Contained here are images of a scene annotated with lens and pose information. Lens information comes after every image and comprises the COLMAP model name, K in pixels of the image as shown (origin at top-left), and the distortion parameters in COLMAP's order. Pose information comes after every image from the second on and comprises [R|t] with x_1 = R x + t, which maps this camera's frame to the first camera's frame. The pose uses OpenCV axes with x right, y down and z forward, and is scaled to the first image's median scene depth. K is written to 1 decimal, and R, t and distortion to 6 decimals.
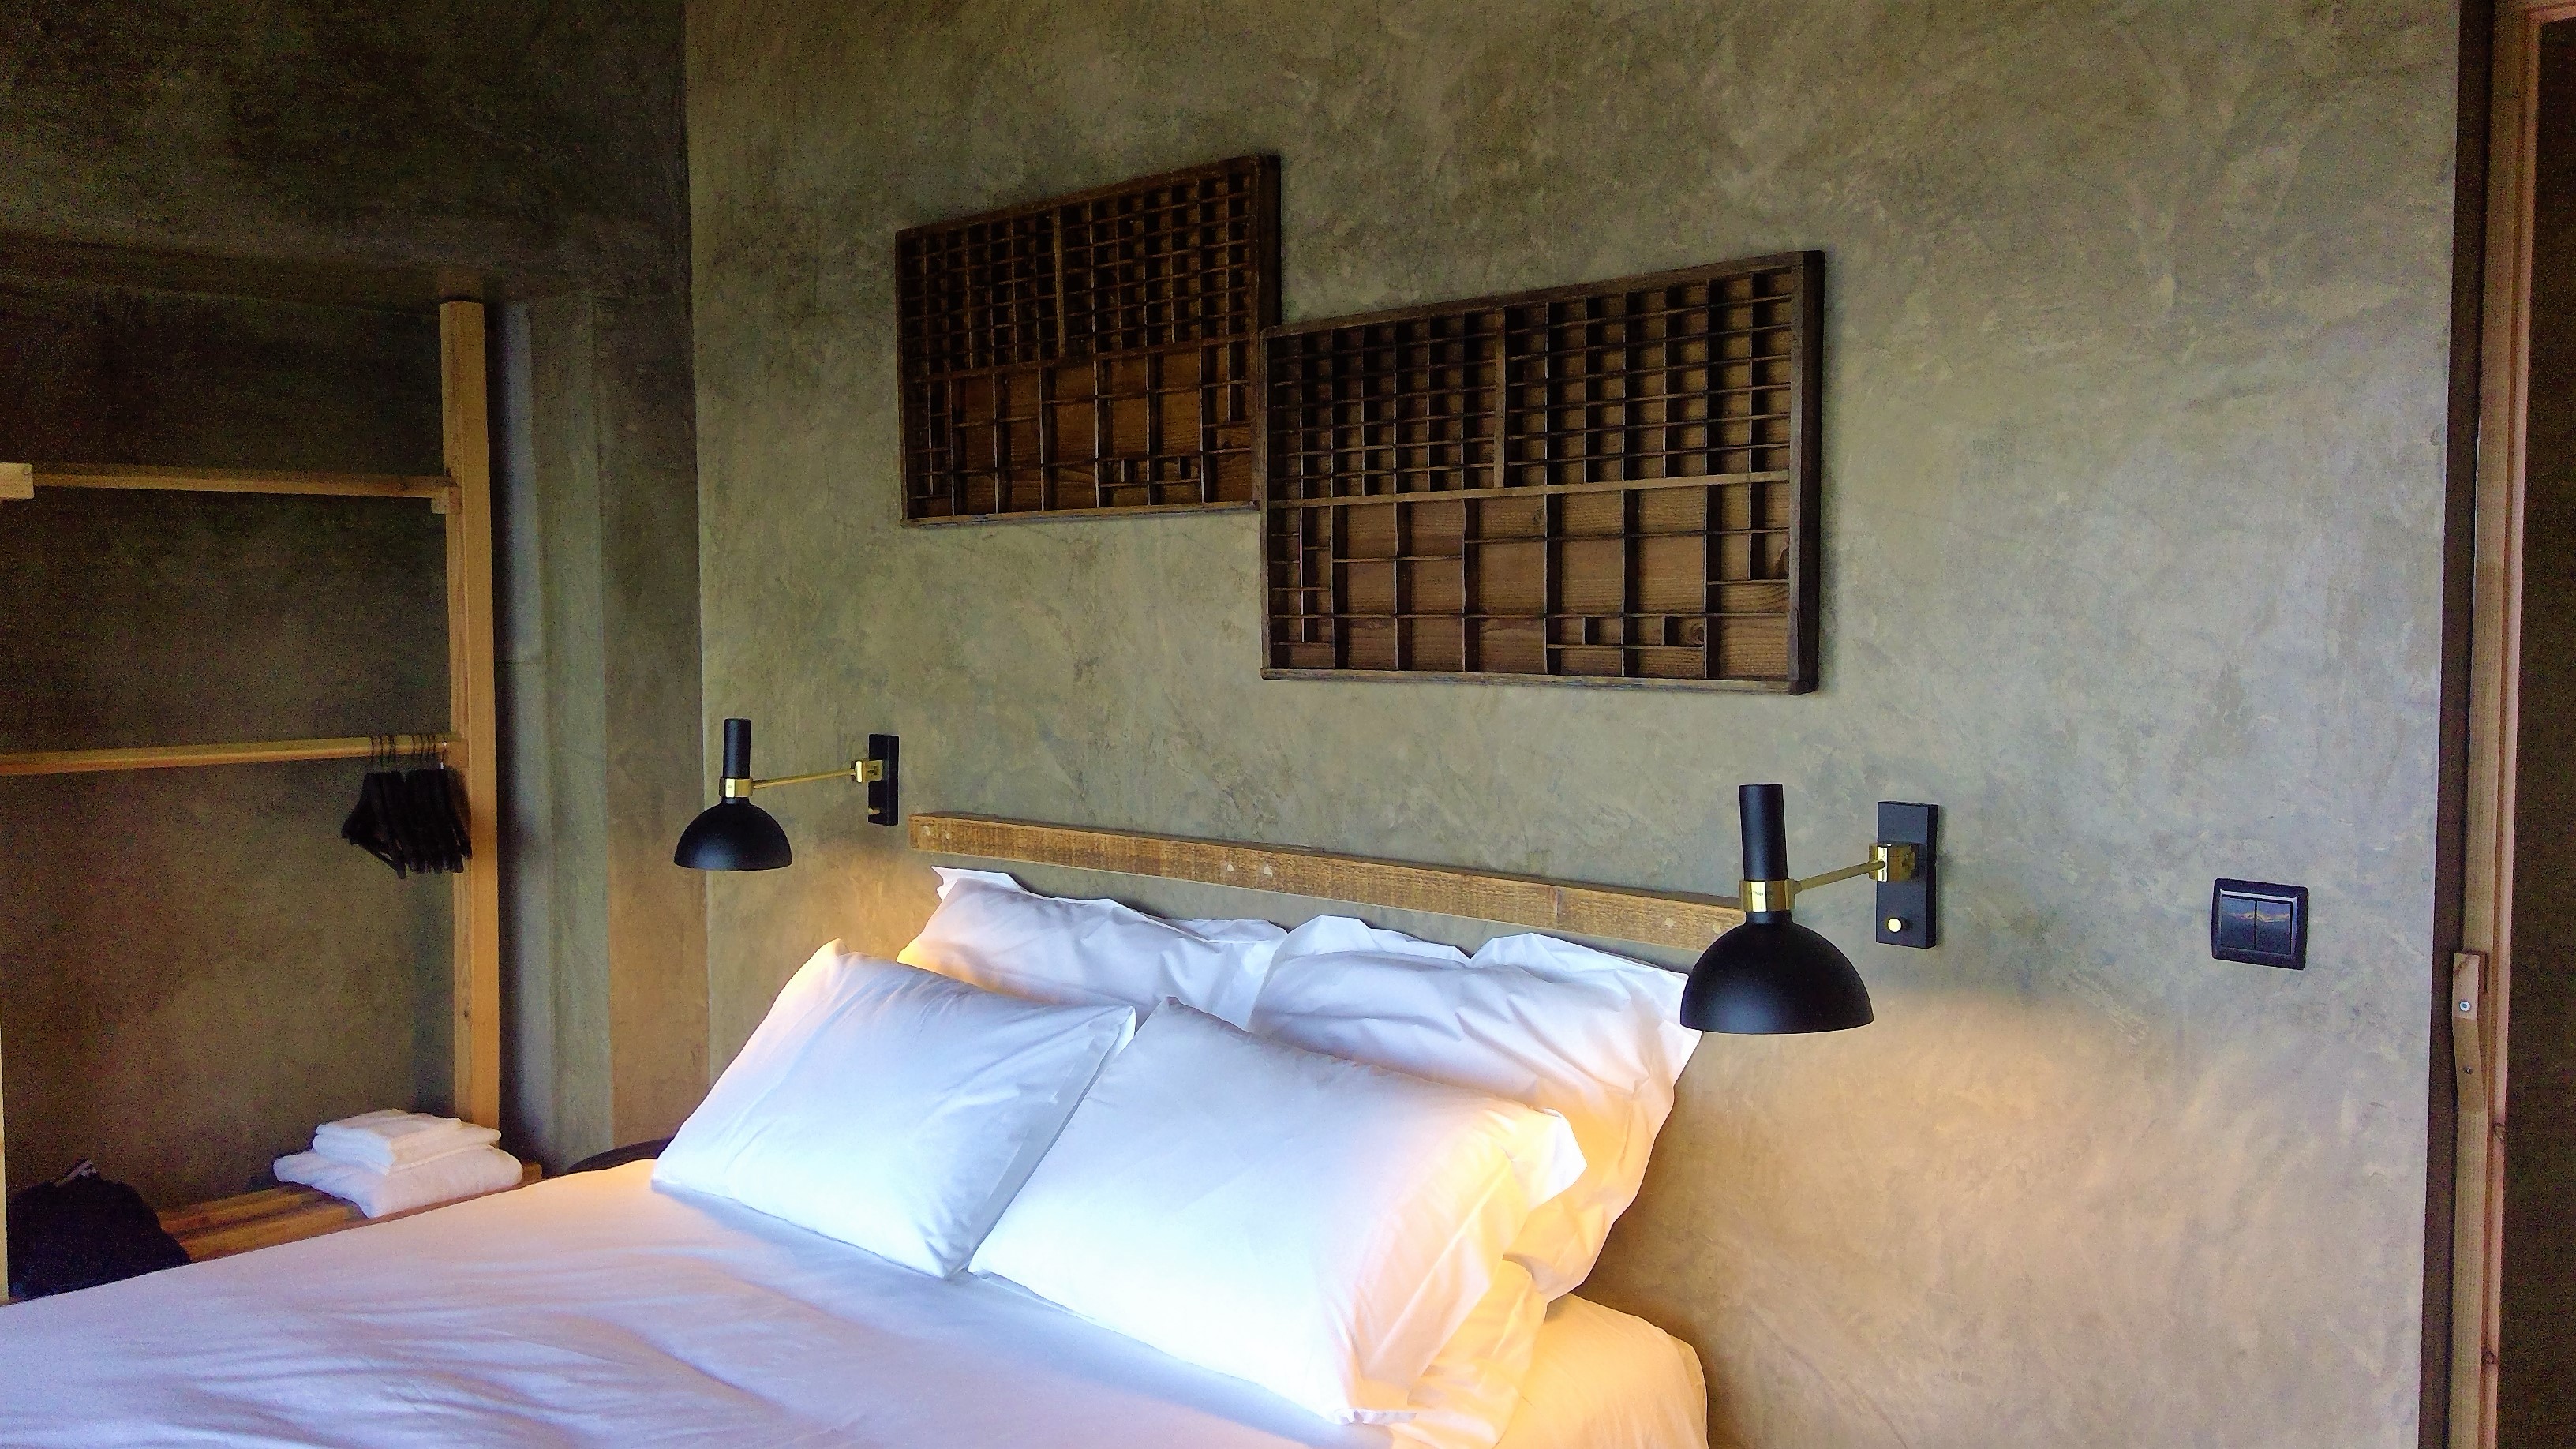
lens RADIAL K [[2020.6, 0, 1231.6], [0, 2020.6, 724.7], [0, 0, 1]] dist [0.075987, -0.110060]
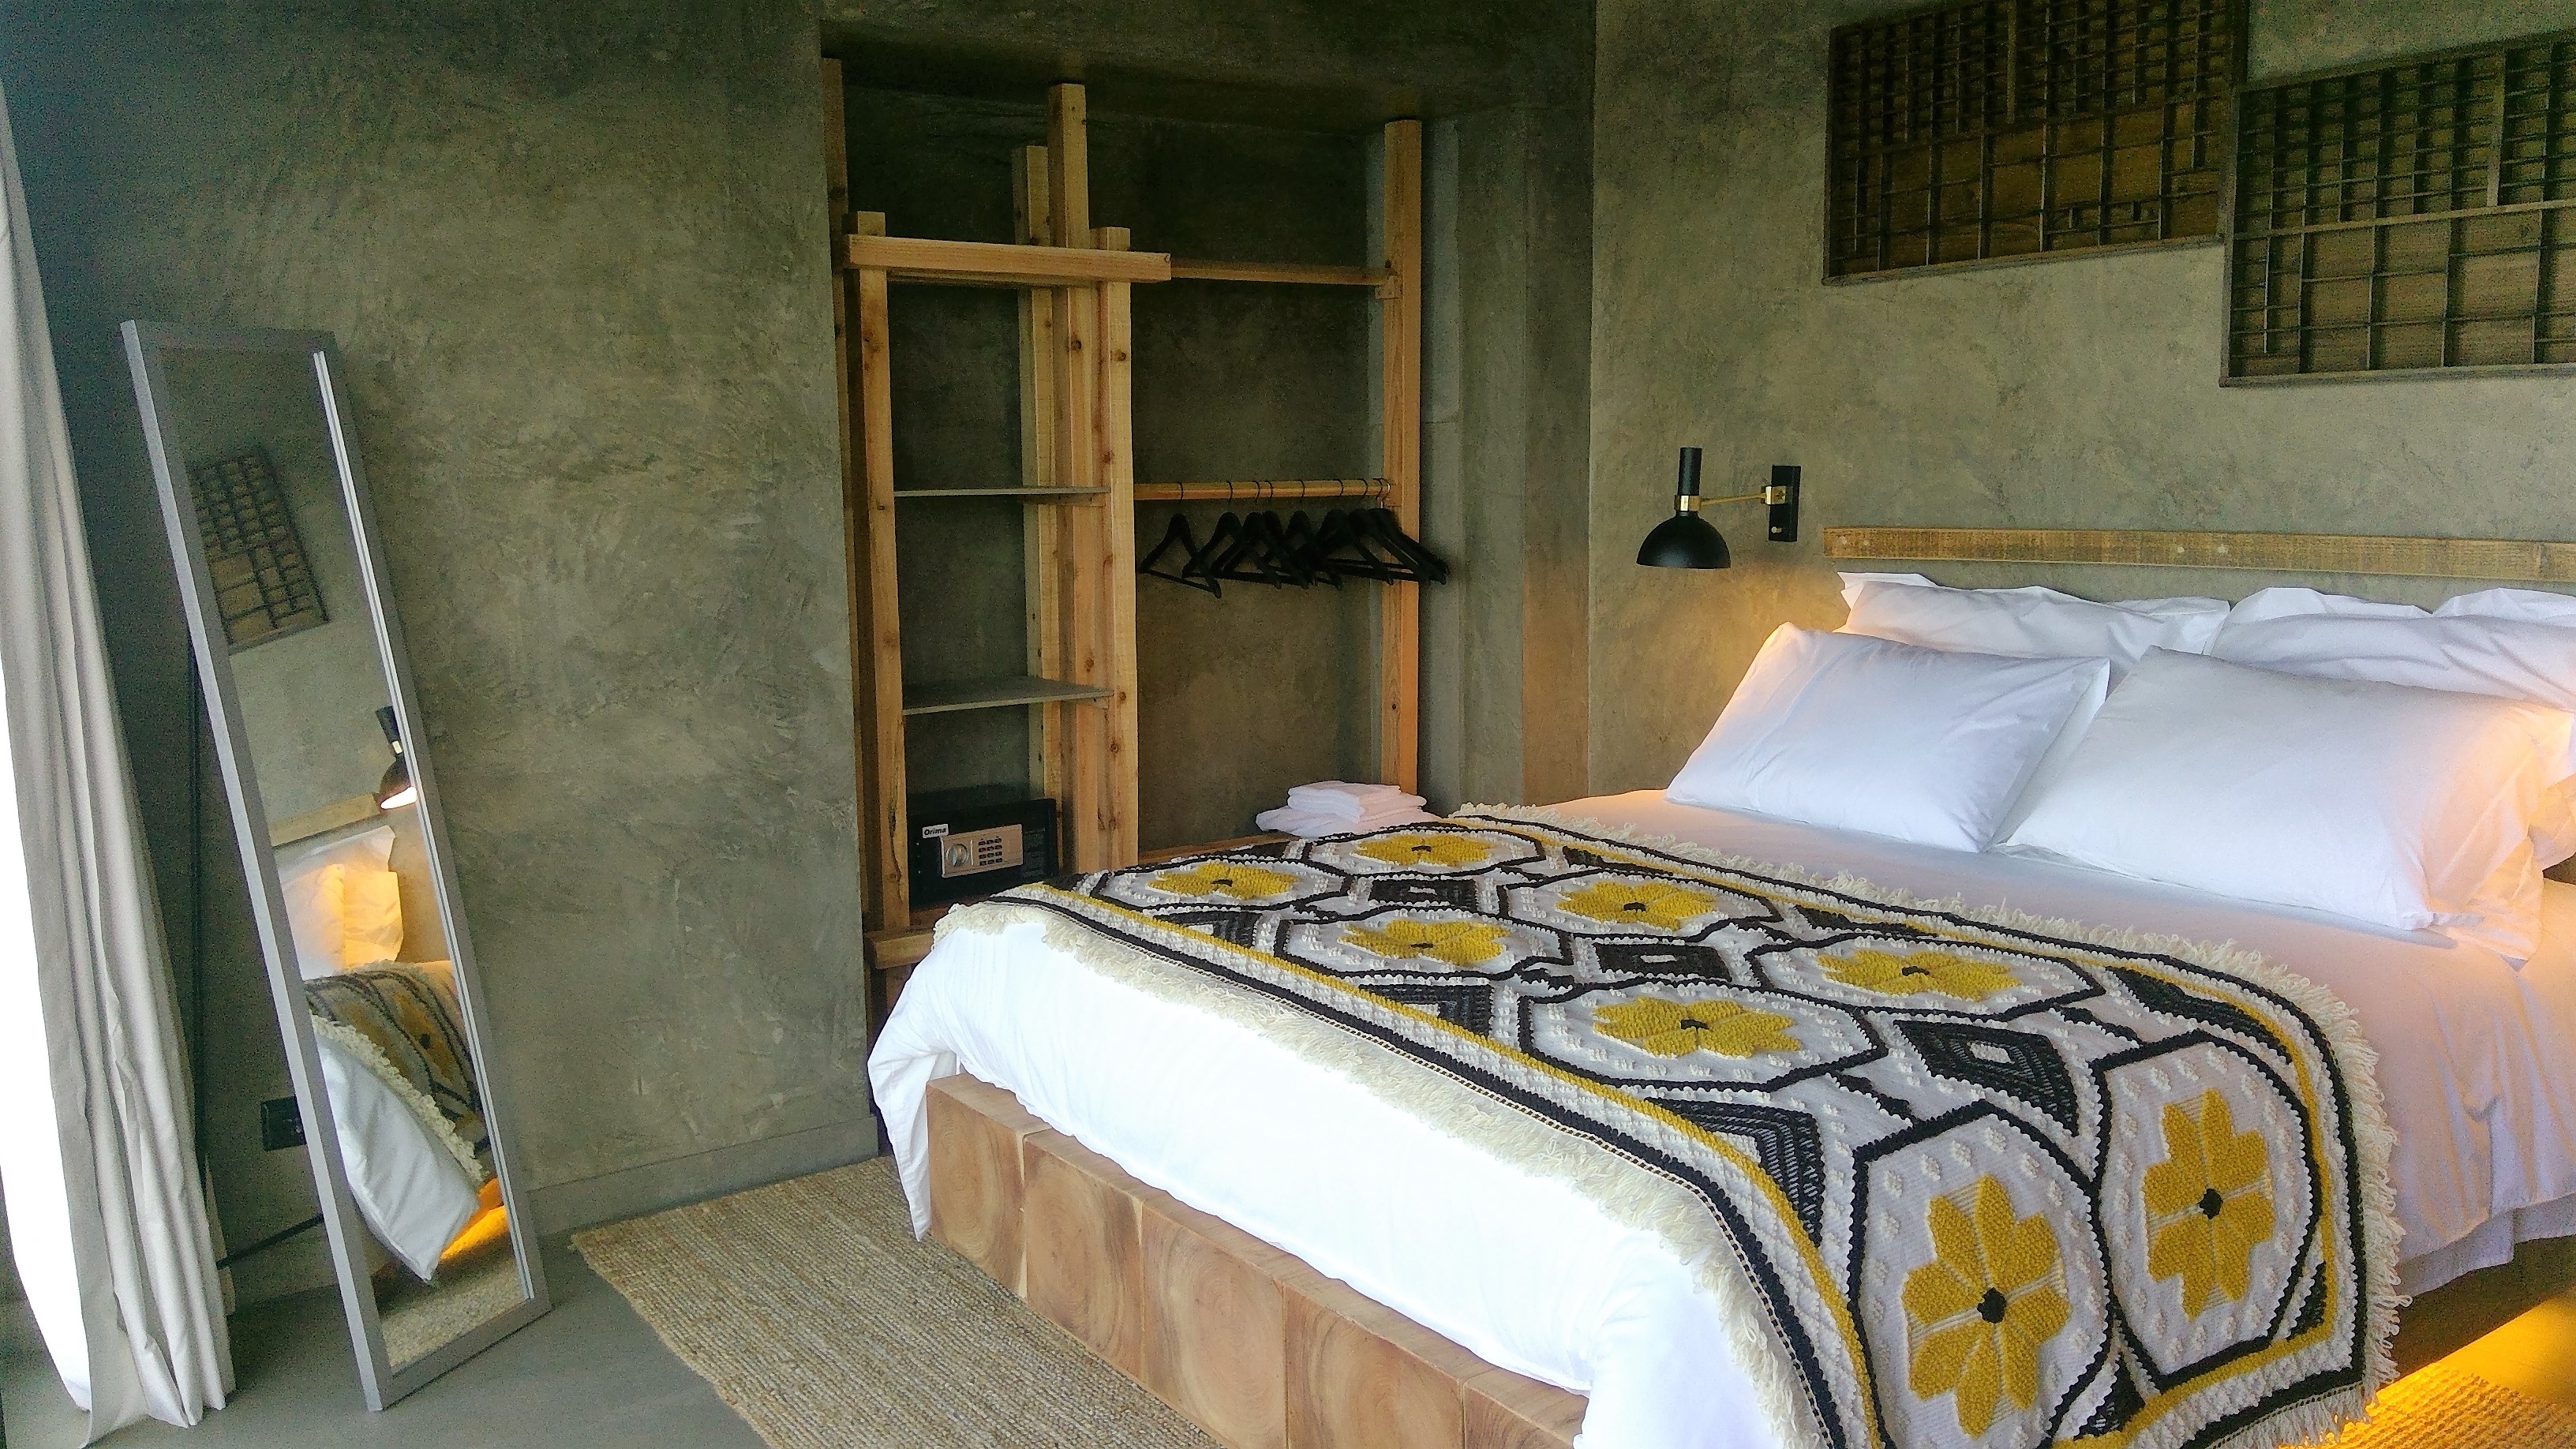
lens RADIAL K [[2020.6, 0, 1149.4], [0, 2020.6, 753.1], [0, 0, 1]] dist [0.075987, -0.110060]
pose [[0.974364, 0.017572, -0.224290, -0.291873], [0.000378, 0.996816, 0.079740, 0.085880], [0.224977, -0.077781, 0.971255, -0.288269]]
